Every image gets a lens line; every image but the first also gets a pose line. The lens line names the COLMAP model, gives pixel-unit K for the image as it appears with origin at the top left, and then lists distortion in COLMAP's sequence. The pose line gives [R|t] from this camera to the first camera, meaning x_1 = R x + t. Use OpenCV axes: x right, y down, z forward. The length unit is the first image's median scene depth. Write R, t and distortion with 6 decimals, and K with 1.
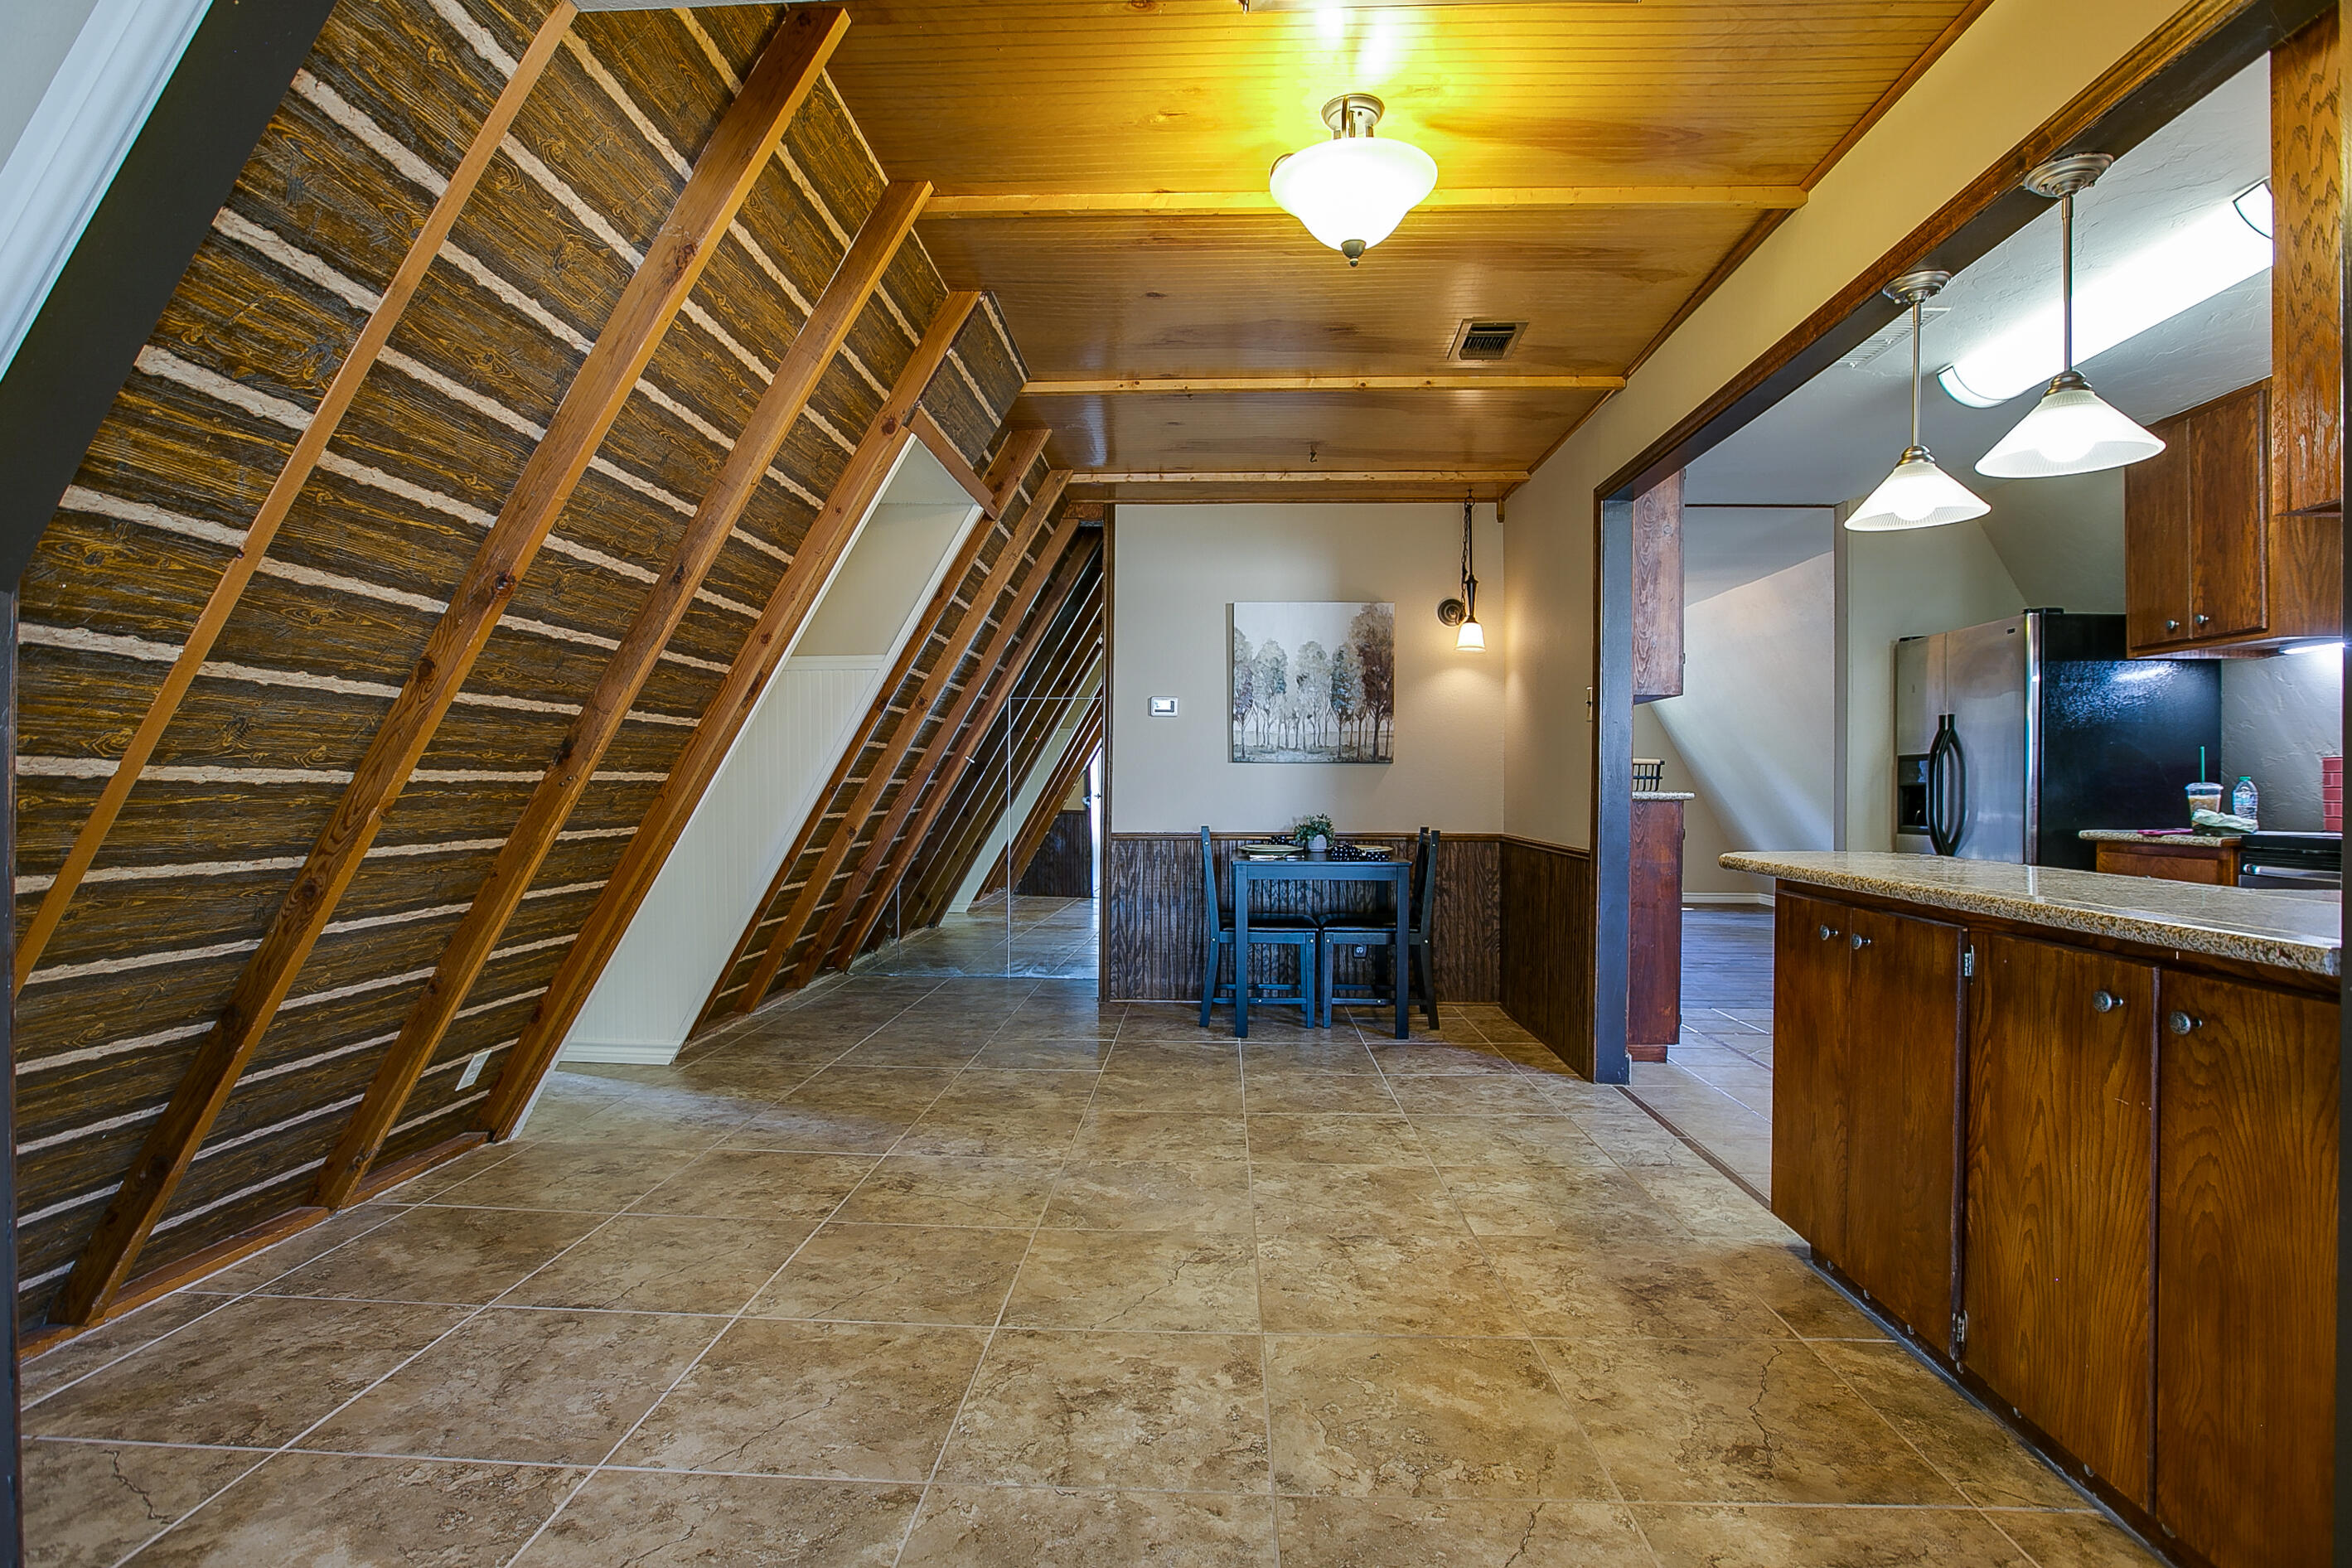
lens RADIAL K [[1148.3, 0, 1176.0], [0, 1148.3, 784.0], [0, 0, 1]] dist [-0.030187, 0.000148]
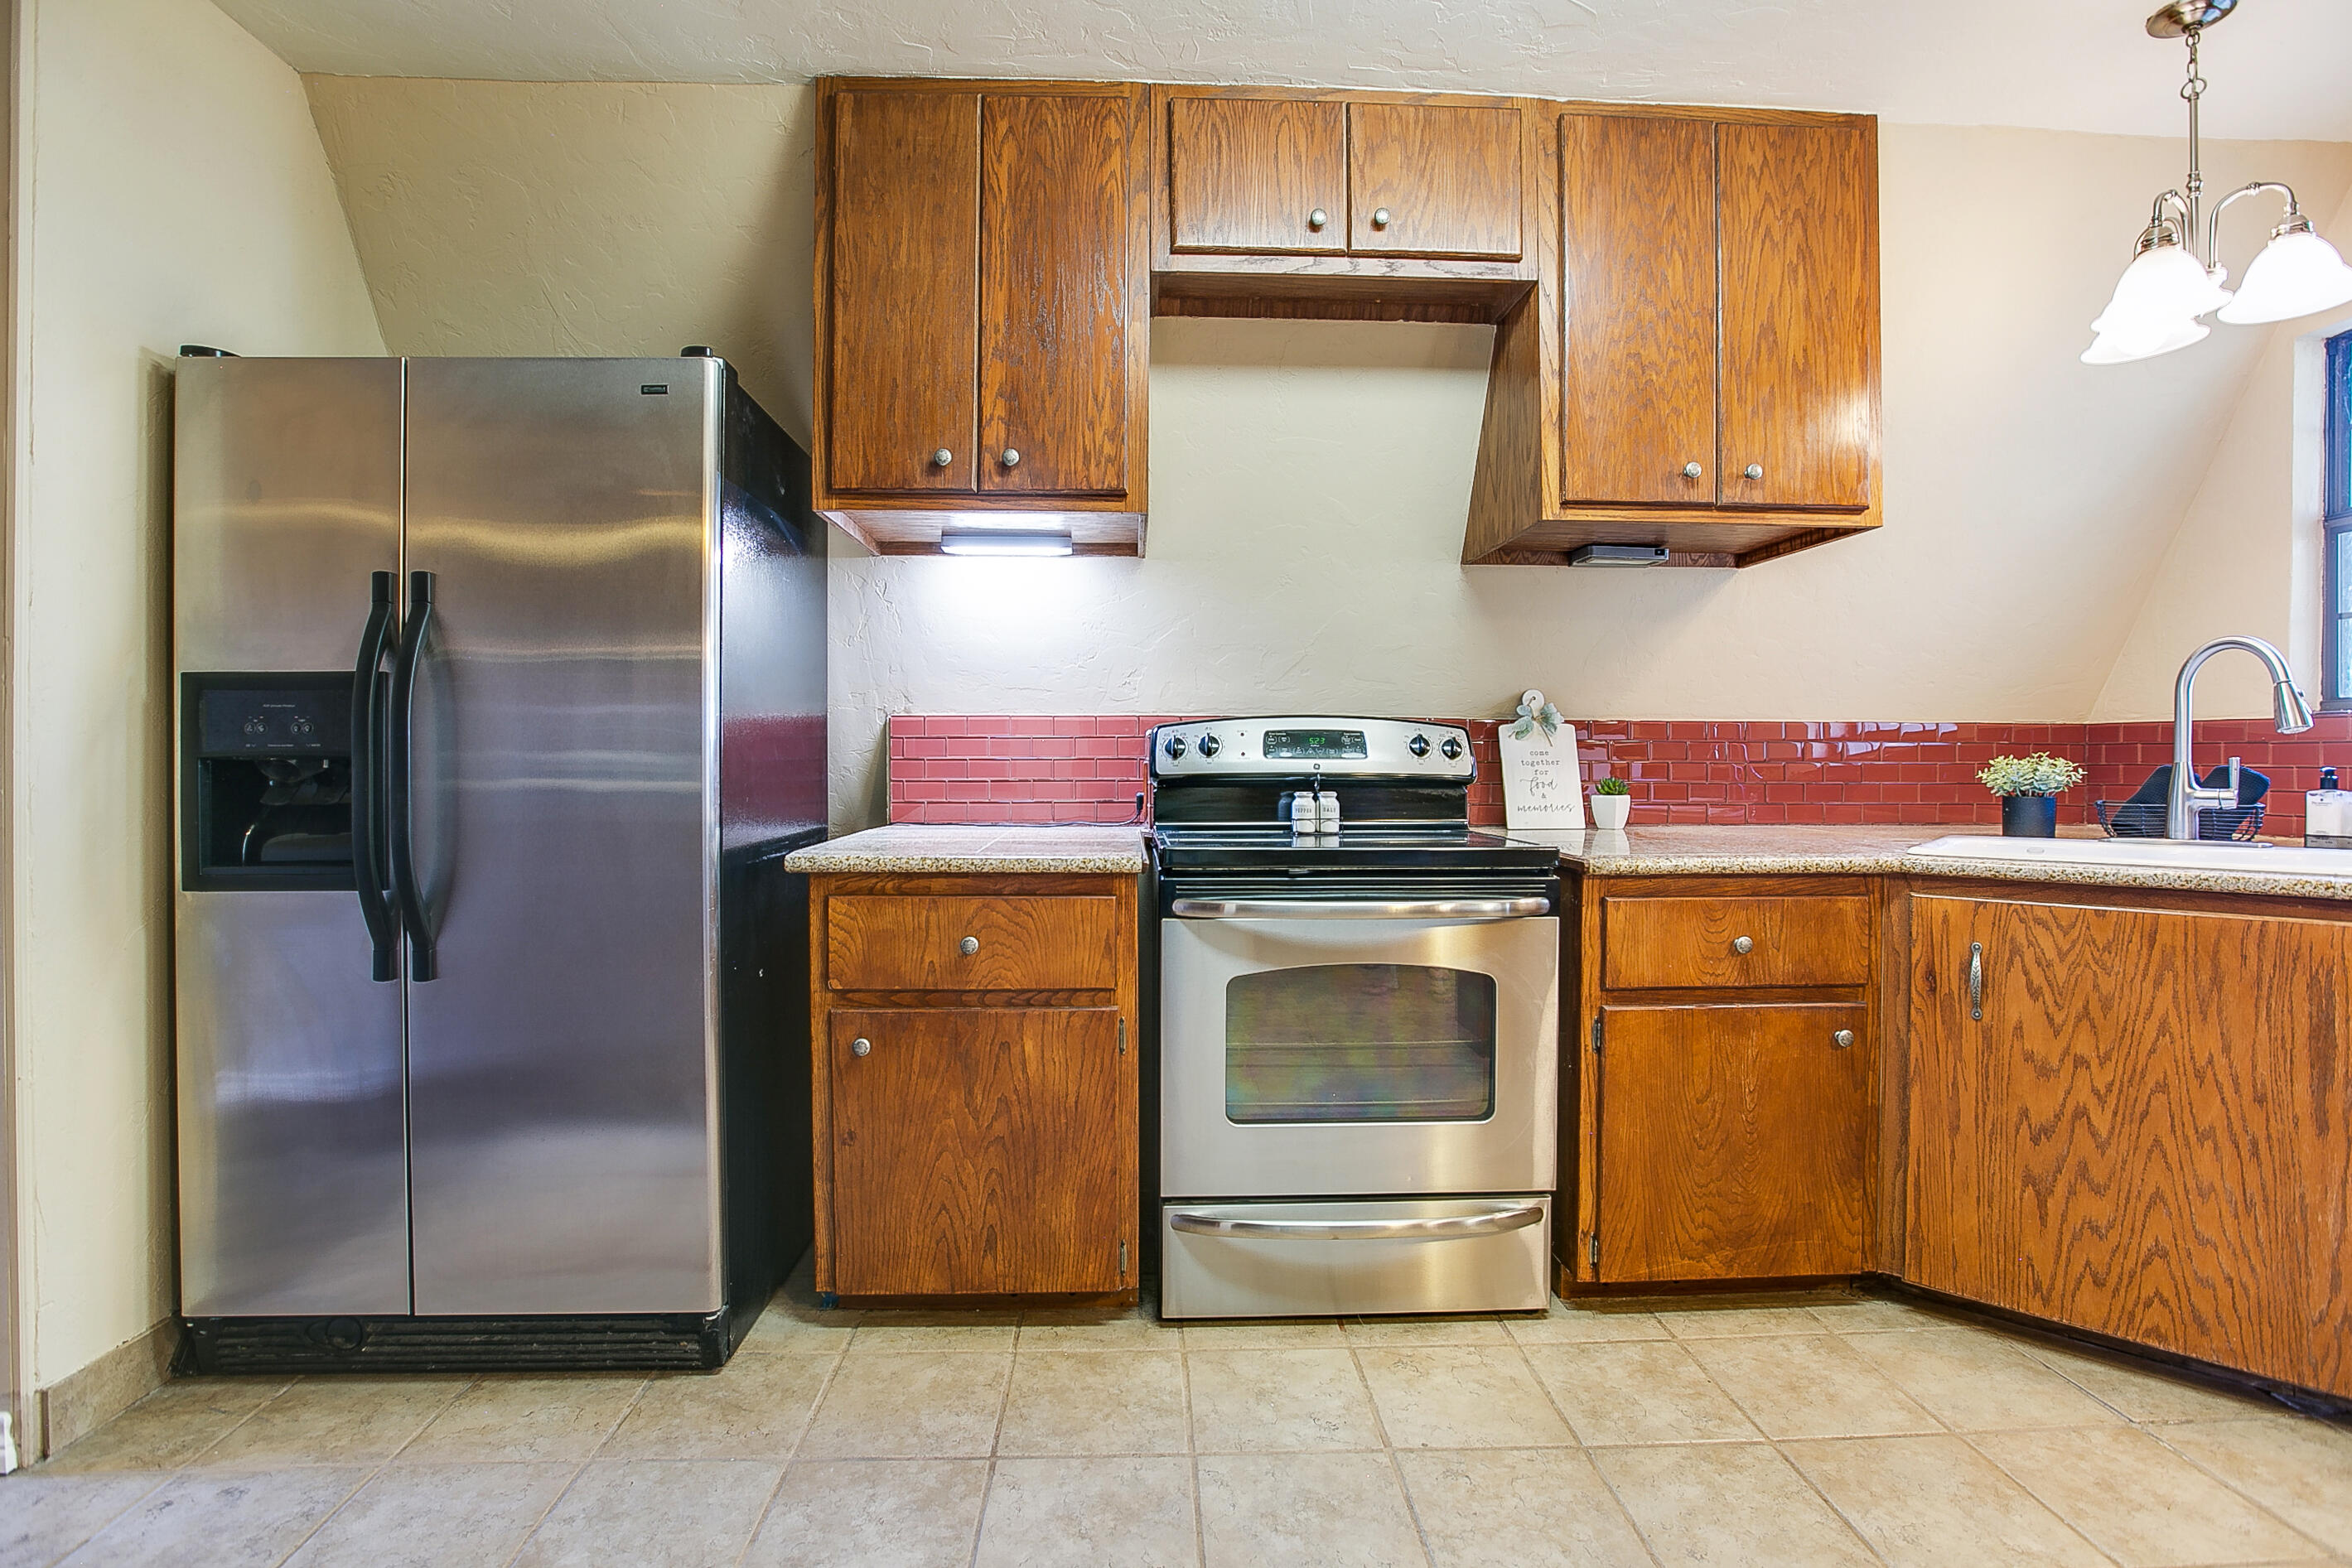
lens RADIAL K [[1113.2, 0, 1172.2], [0, 1113.2, 767.6], [0, 0, 1]] dist [-0.060117, 0.025410]
pose [[-0.096493, -0.013697, 0.995239, 0.554652], [-0.008874, 0.999877, 0.012901, -0.003827], [-0.995294, -0.007586, -0.096603, 1.480832]]
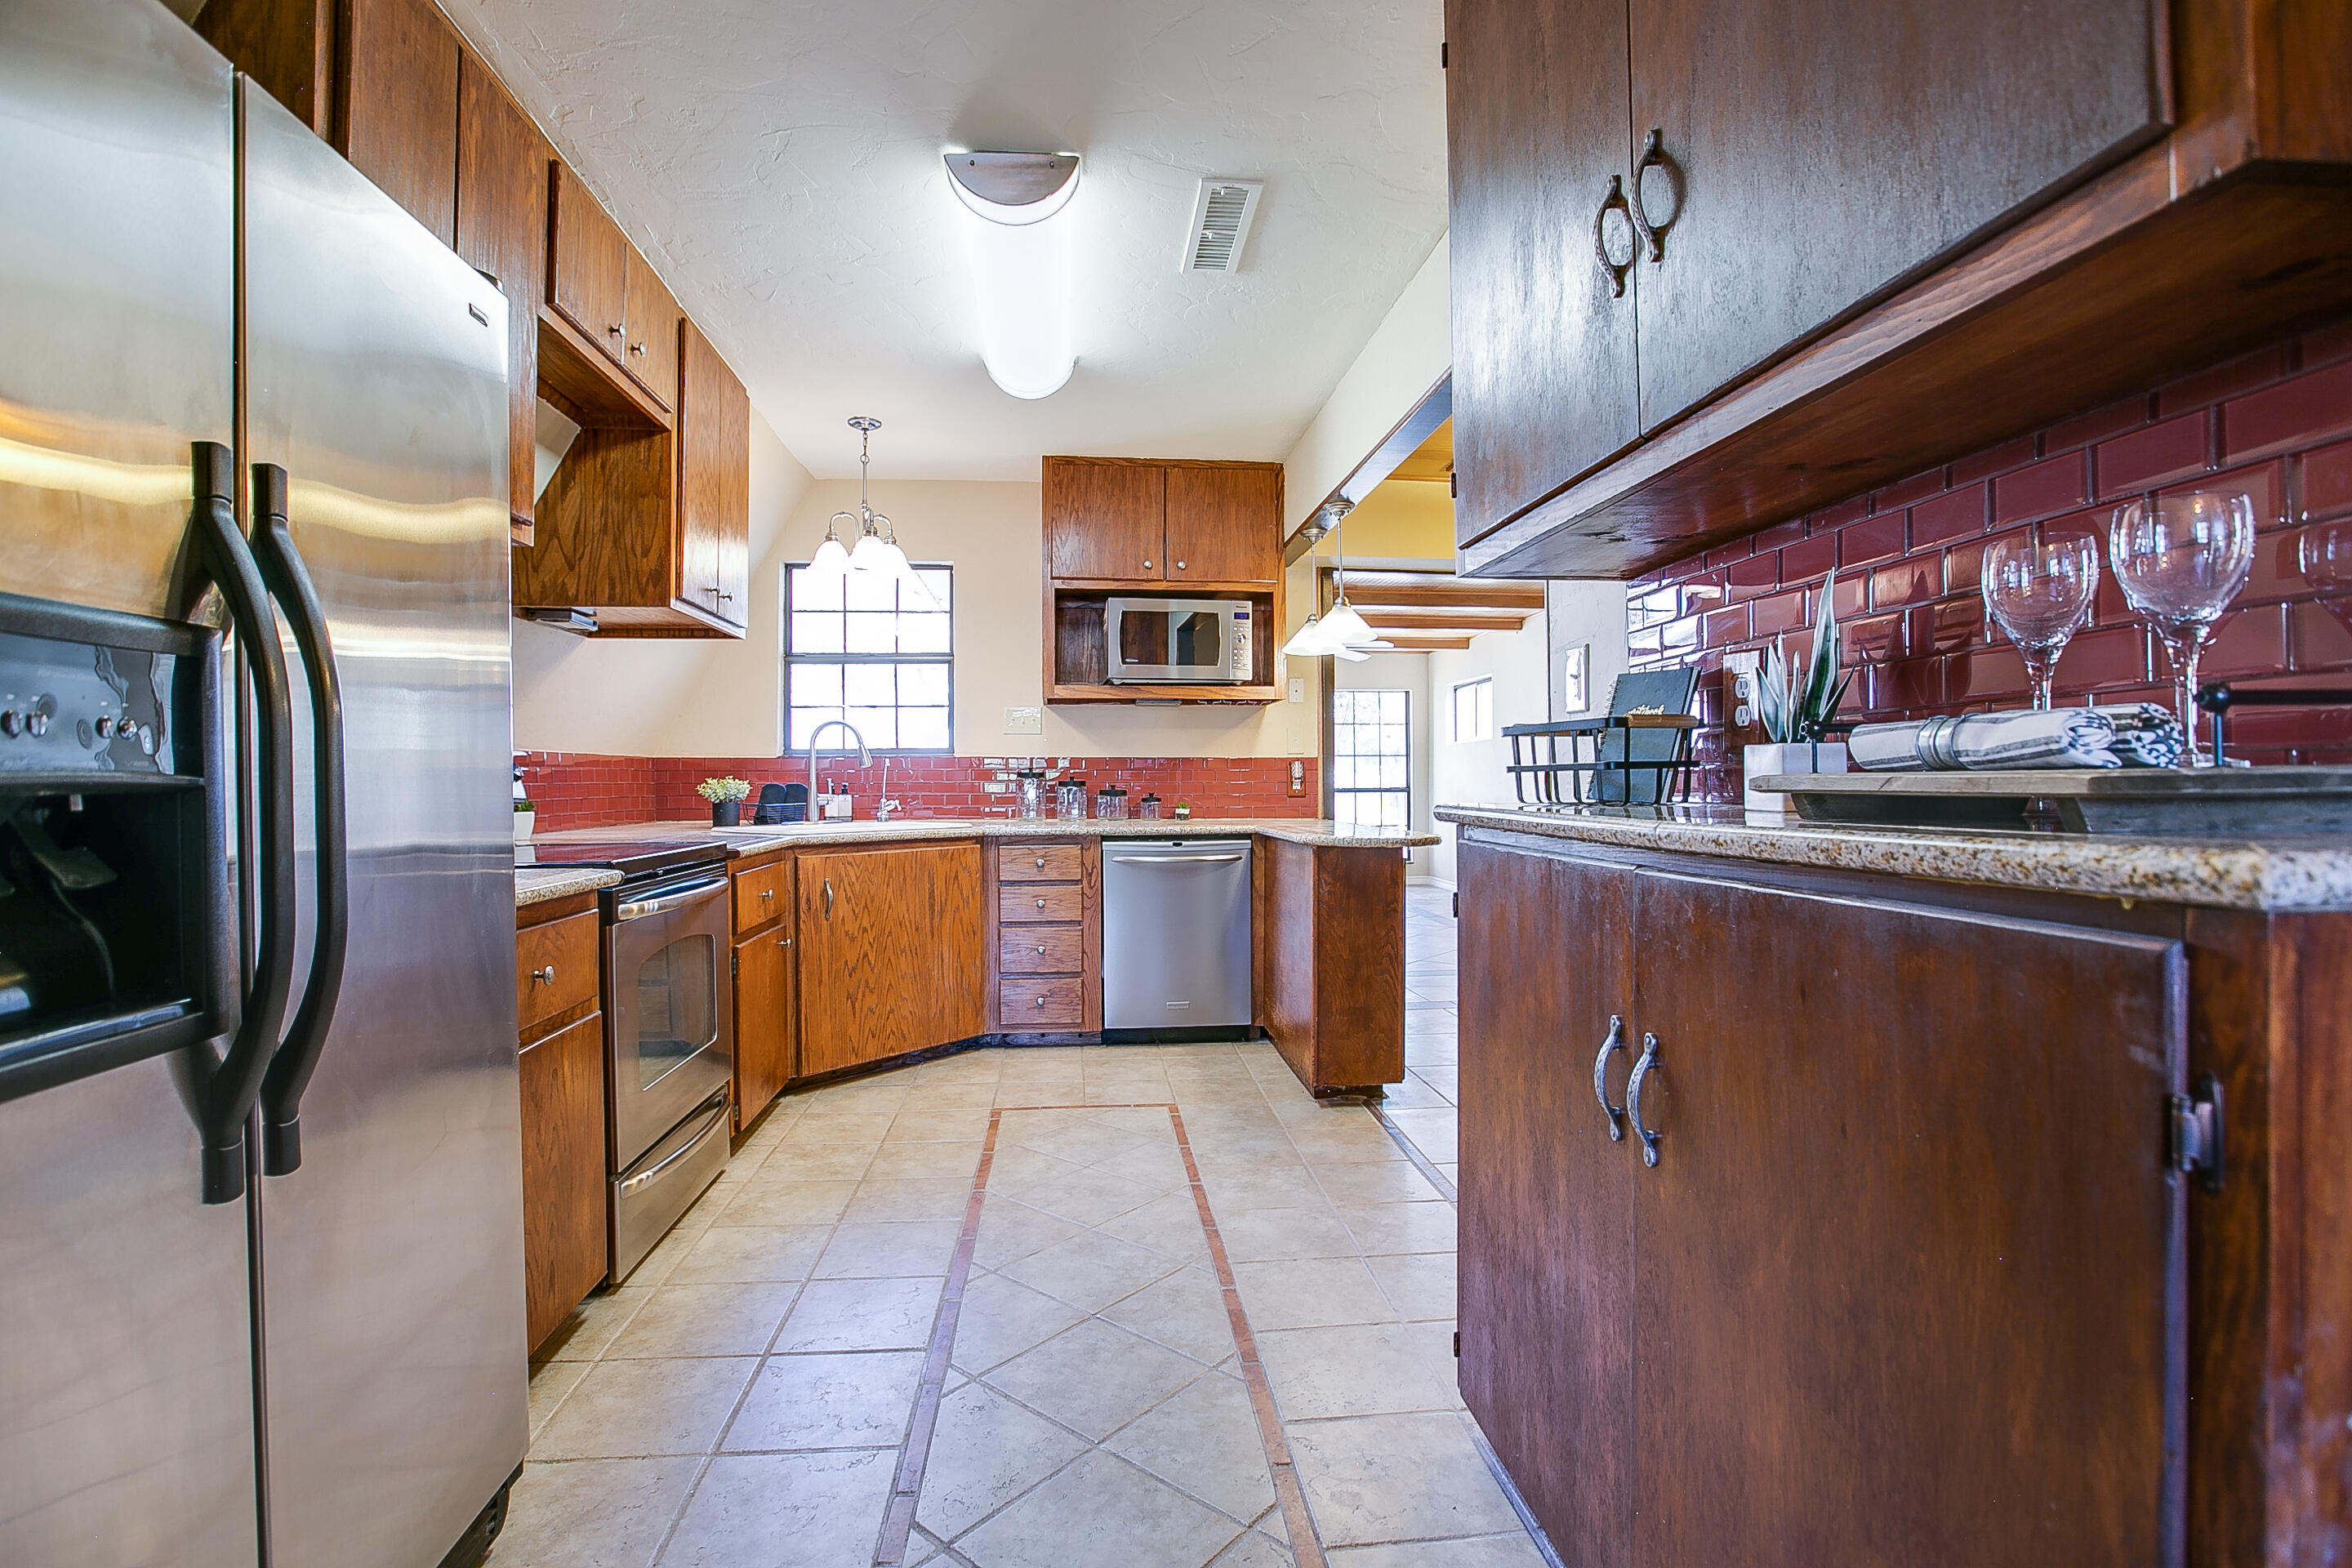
lens RADIAL K [[1096.7, 0, 1166.9], [0, 1096.7, 783.3], [0, 0, 1]] dist [-0.041408, 0.000155]
pose [[-0.989674, -0.002292, -0.143316, 1.029012], [-0.001914, 0.999994, -0.002780, 0.002204], [0.143322, -0.002477, -0.989673, 2.338158]]
